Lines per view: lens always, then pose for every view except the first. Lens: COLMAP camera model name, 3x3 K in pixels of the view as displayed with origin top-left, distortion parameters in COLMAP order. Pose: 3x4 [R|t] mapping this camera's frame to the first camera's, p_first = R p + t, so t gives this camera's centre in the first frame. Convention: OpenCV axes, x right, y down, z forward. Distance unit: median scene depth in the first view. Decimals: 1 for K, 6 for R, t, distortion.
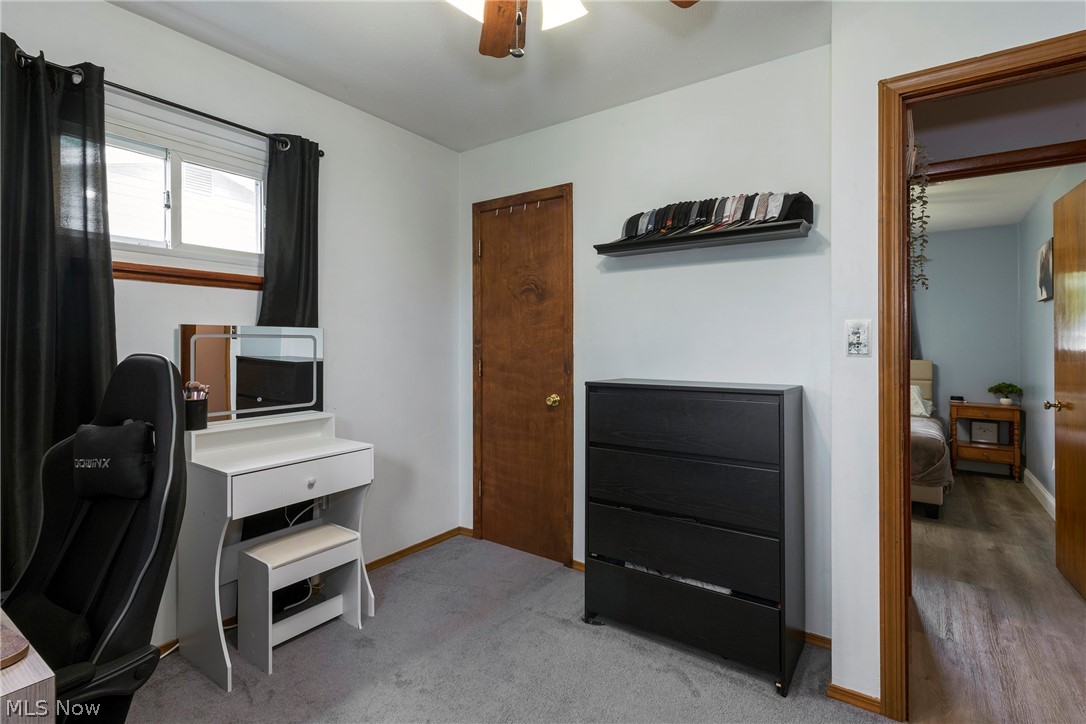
lens RADIAL K [[529.9, 0, 538.2], [0, 529.9, 341.0], [0, 0, 1]] dist [0.004598, -0.001700]
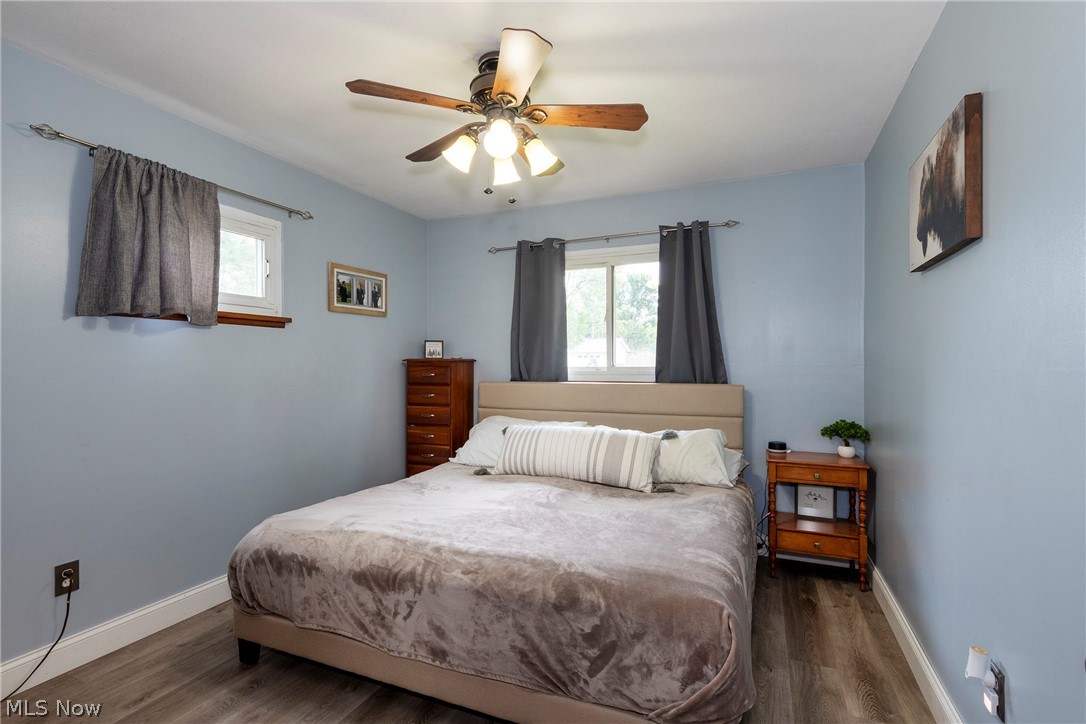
lens RADIAL K [[529.9, 0, 539.7], [0, 529.9, 359.2], [0, 0, 1]] dist [0.004598, -0.001700]
pose [[0.974815, -0.000368, 0.223015, 0.398564], [-0.001304, 0.999972, 0.007348, 0.003726], [-0.223012, -0.007453, 0.974787, 0.481885]]
